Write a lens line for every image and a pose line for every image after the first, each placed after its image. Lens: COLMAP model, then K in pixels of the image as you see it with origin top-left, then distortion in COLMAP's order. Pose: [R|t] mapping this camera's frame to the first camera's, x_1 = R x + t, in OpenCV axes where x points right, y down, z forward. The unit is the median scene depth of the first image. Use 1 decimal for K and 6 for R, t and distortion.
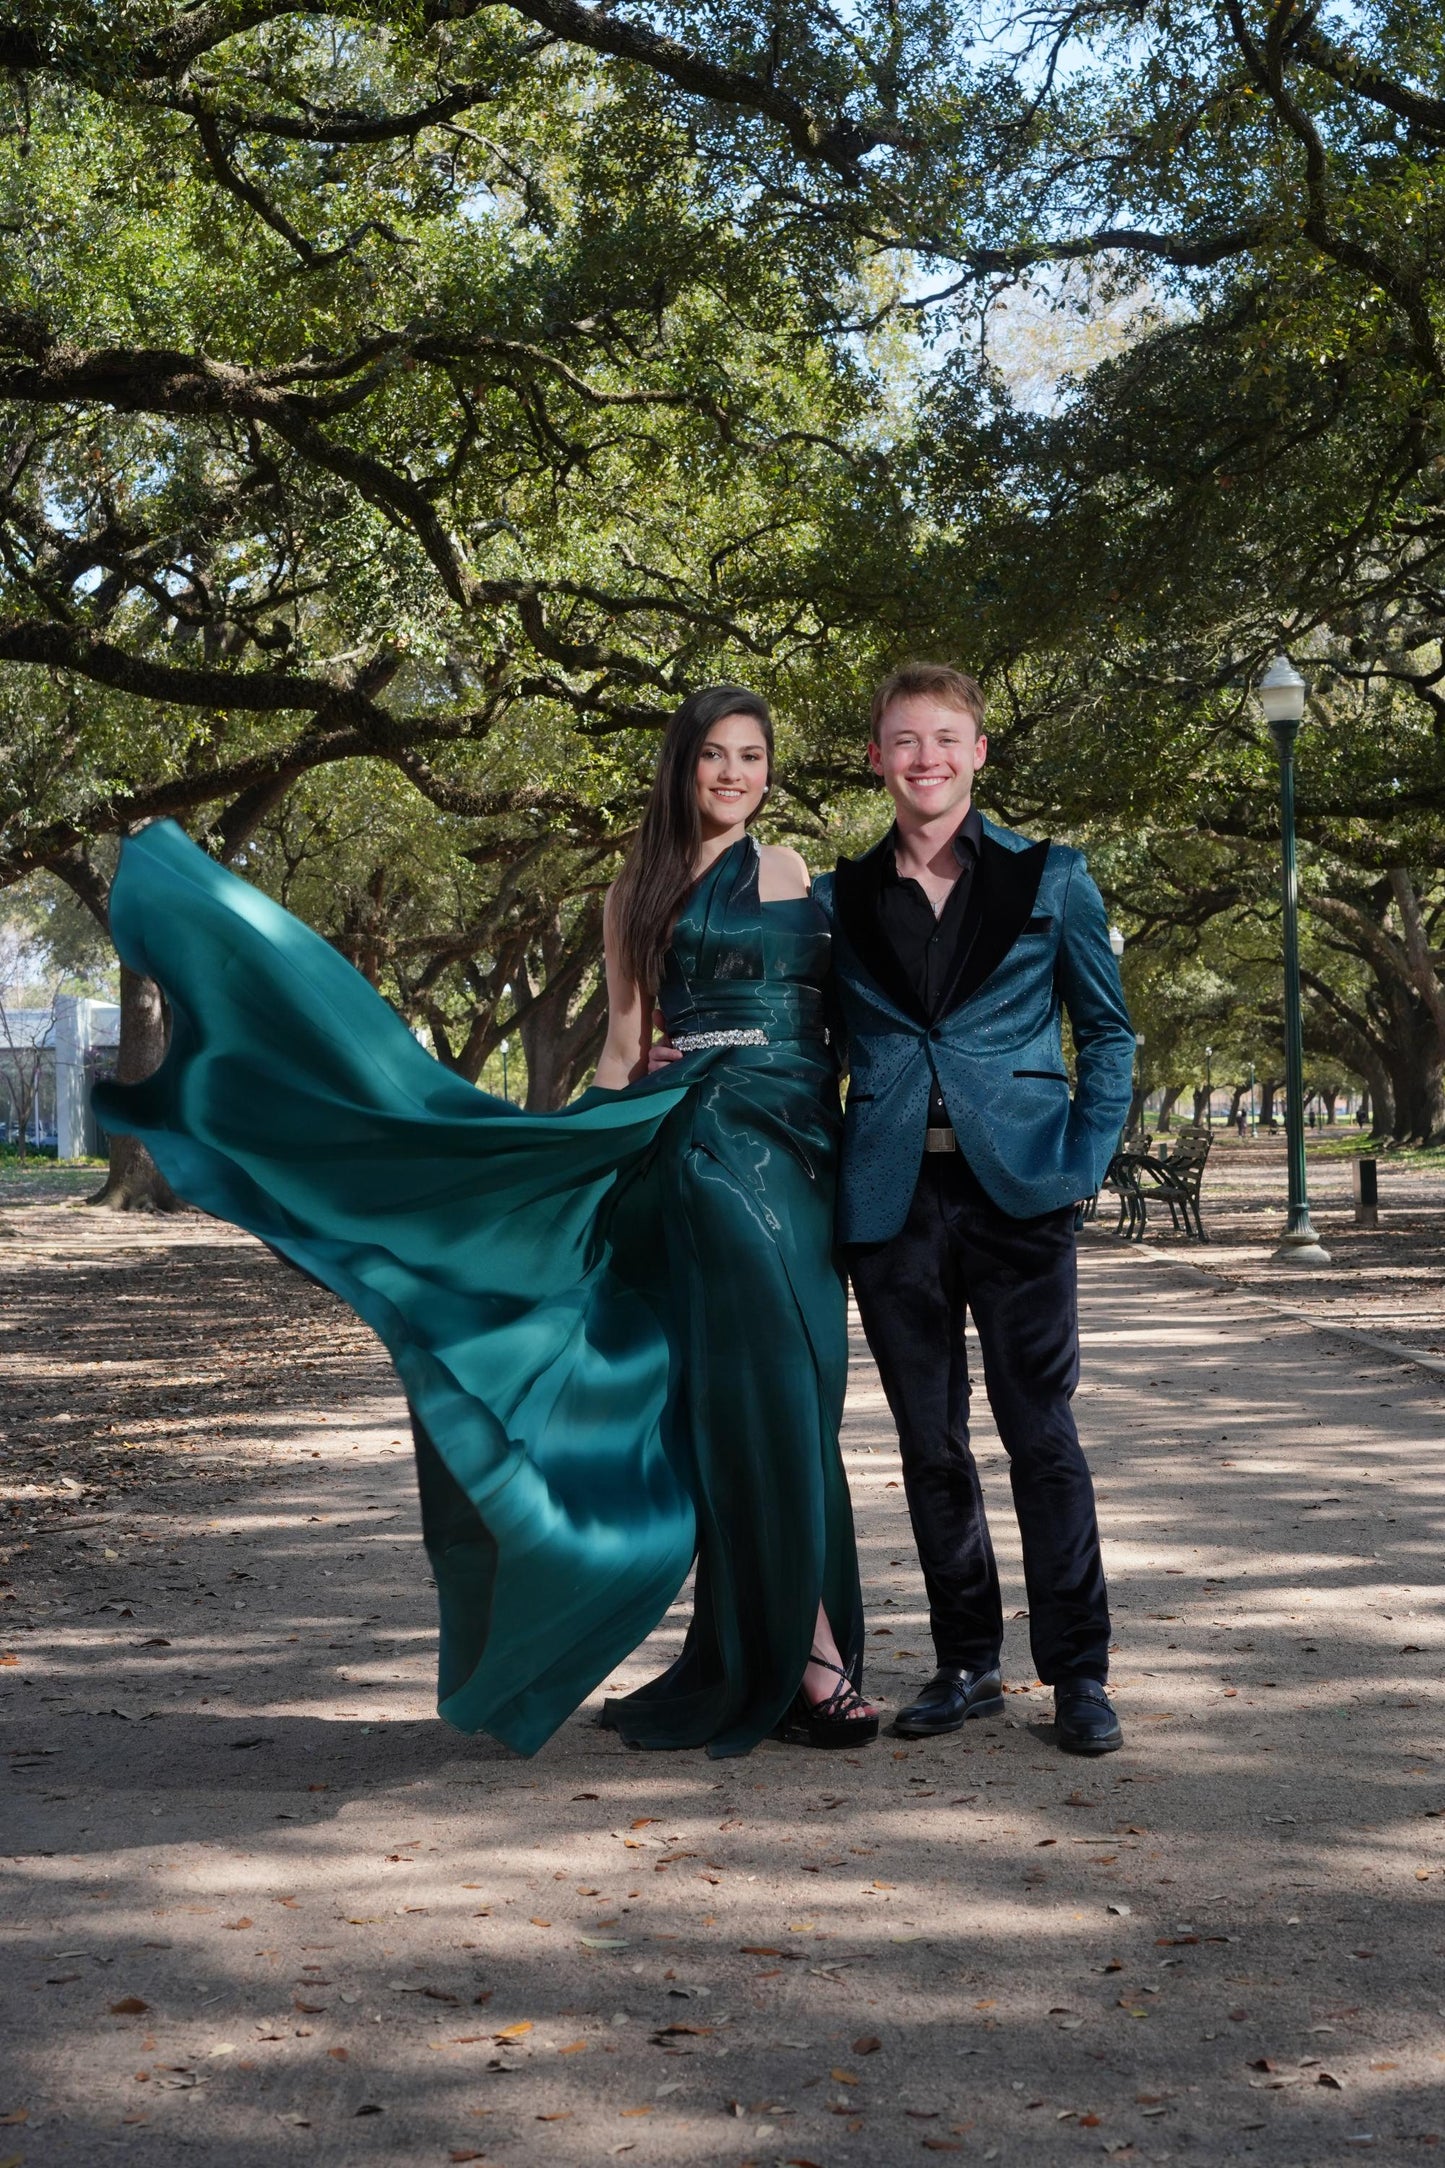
lens RADIAL K [[3369.3, 0, 727.3], [0, 3369.3, 1091.8], [0, 0, 1]] dist [0.004005, 0.010332]
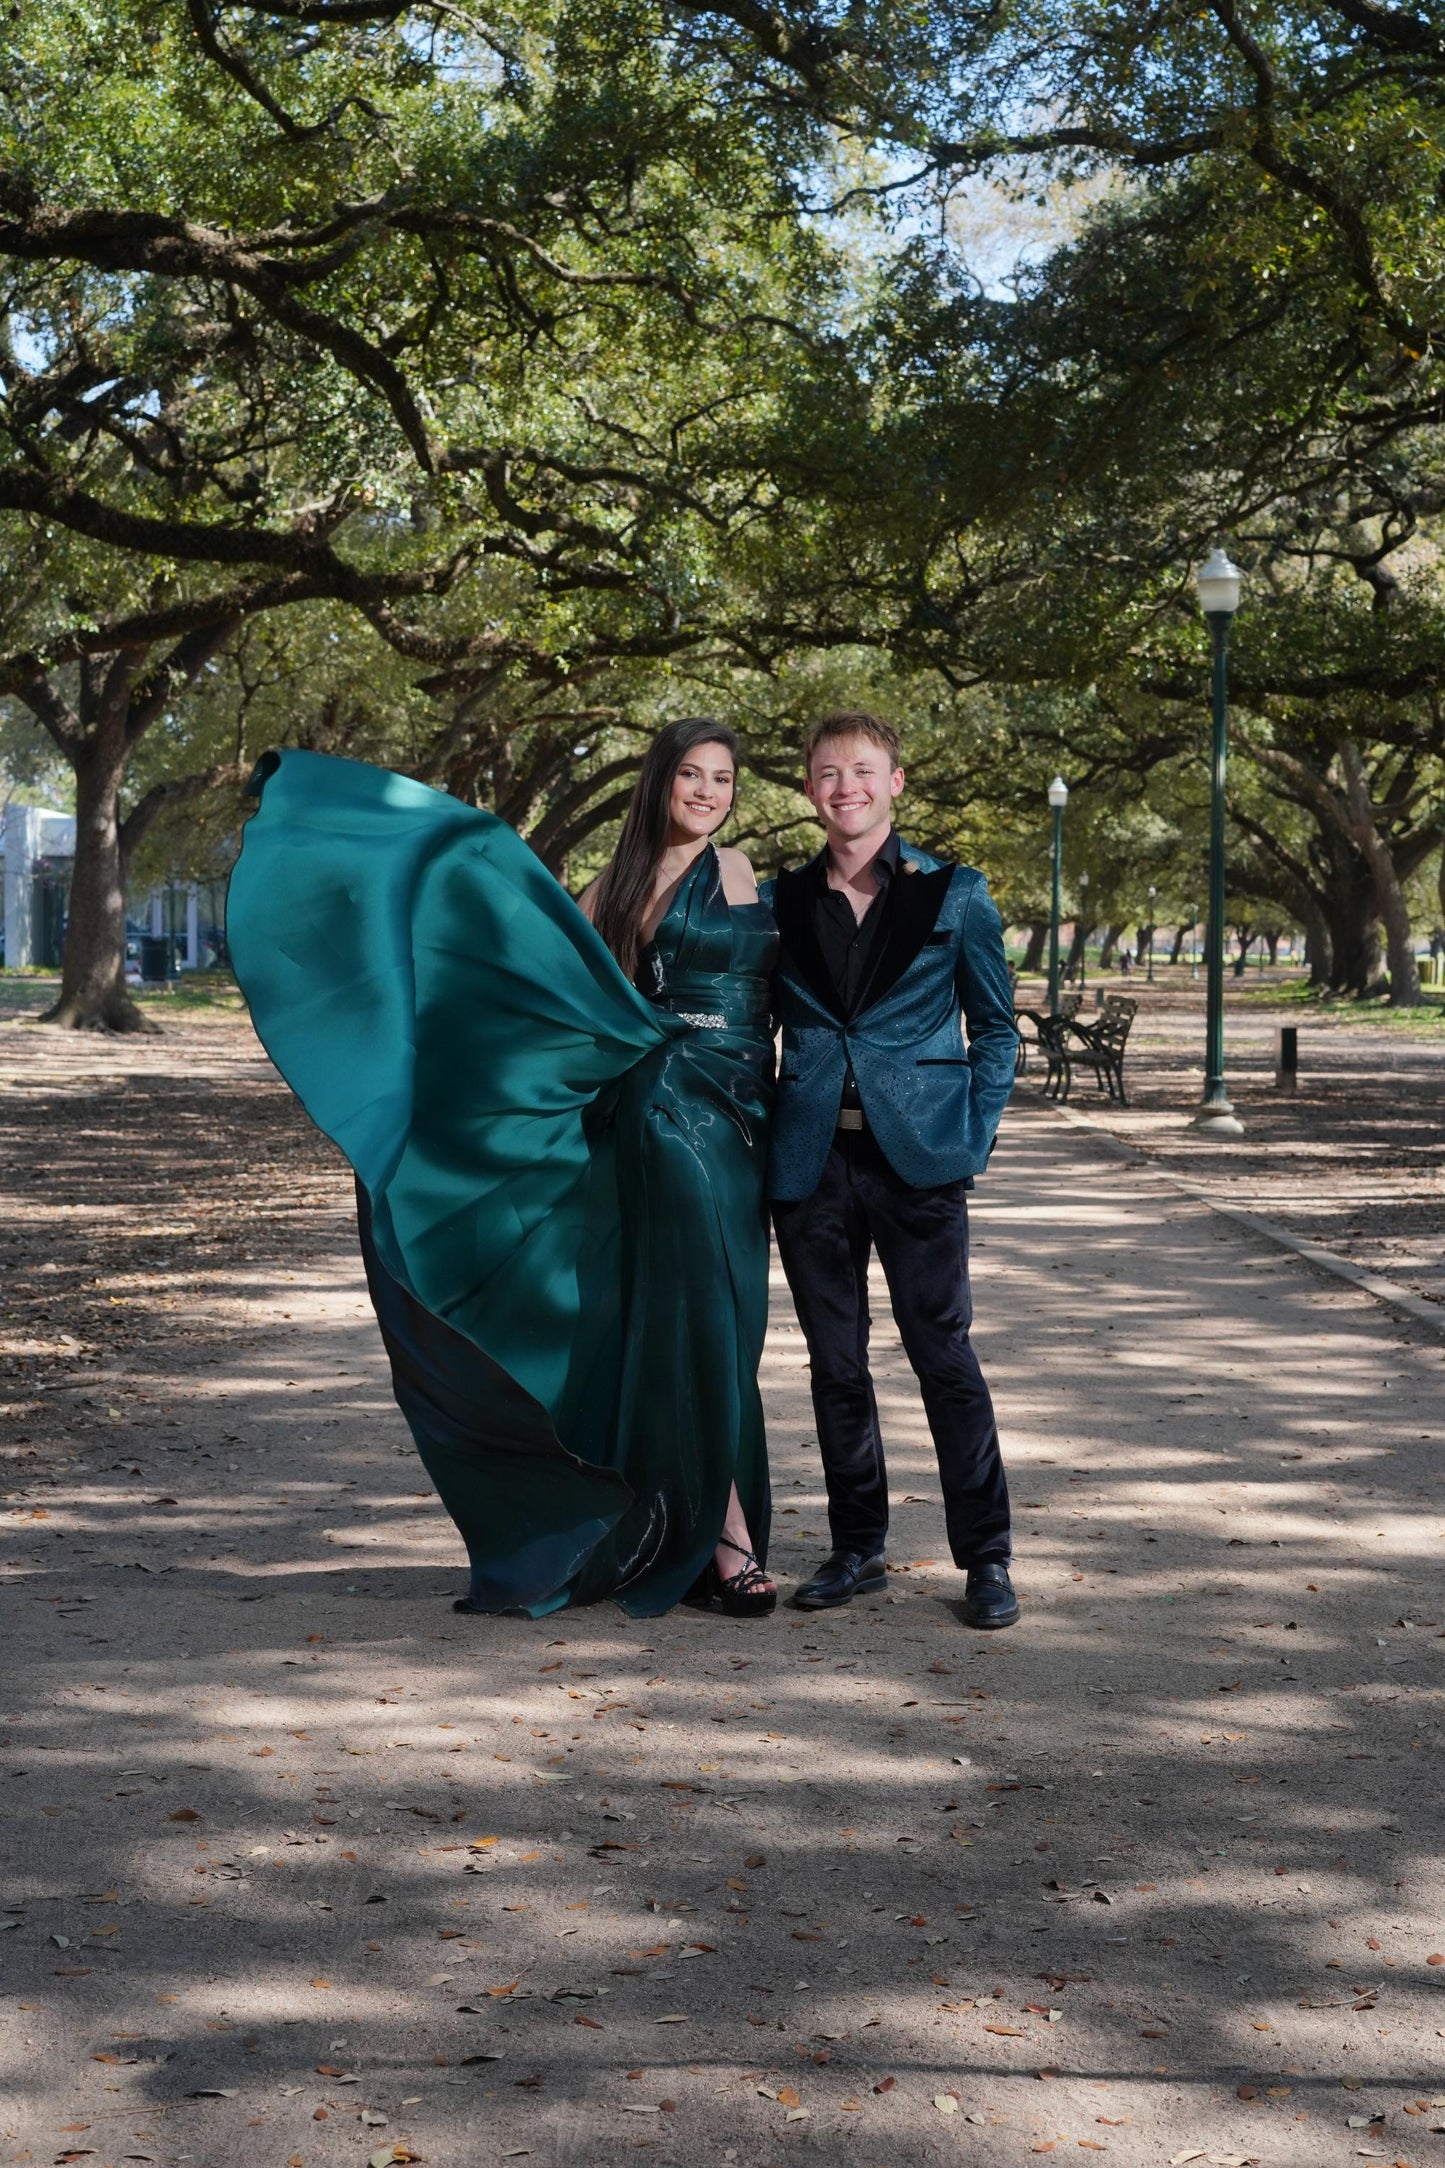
lens RADIAL K [[3369.3, 0, 727.3], [0, 3369.3, 1091.8], [0, 0, 1]] dist [0.004005, 0.010332]
pose [[0.999356, 0.031020, 0.018025, -0.000319], [-0.031929, 0.998109, 0.052521, -0.011436], [-0.016361, -0.053062, 0.998457, -0.039591]]
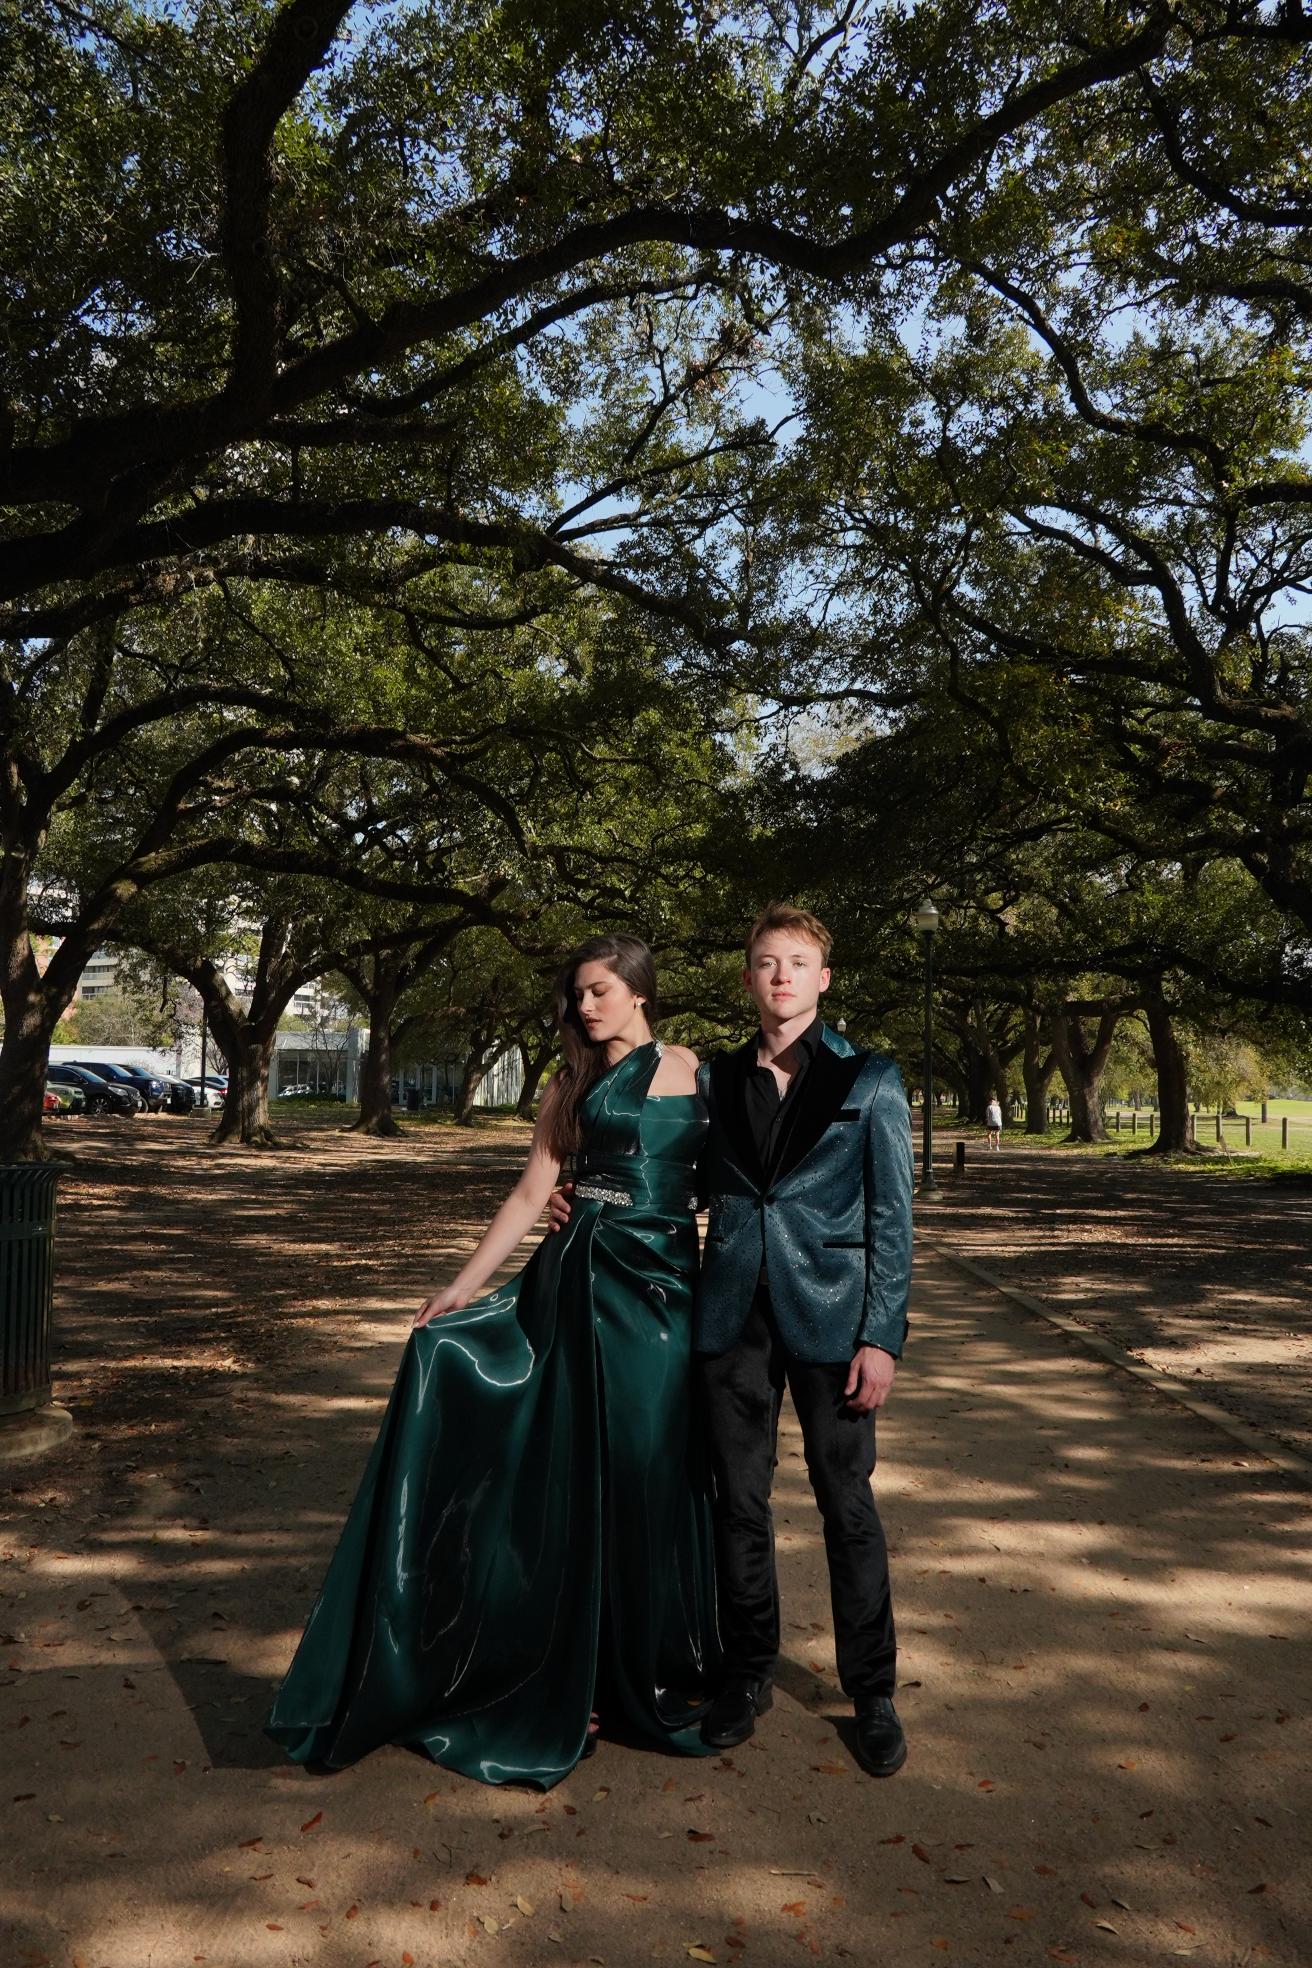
lens RADIAL K [[1542.4, 0, 664.7], [0, 1542.4, 981.3], [0, 0, 1]] dist [-0.027409, 0.043347]
pose [[0.999109, 0.042188, -0.001267, 0.008631], [-0.042183, 0.997064, -0.063902, -0.012942], [-0.001432, 0.063898, 0.997955, 0.072589]]
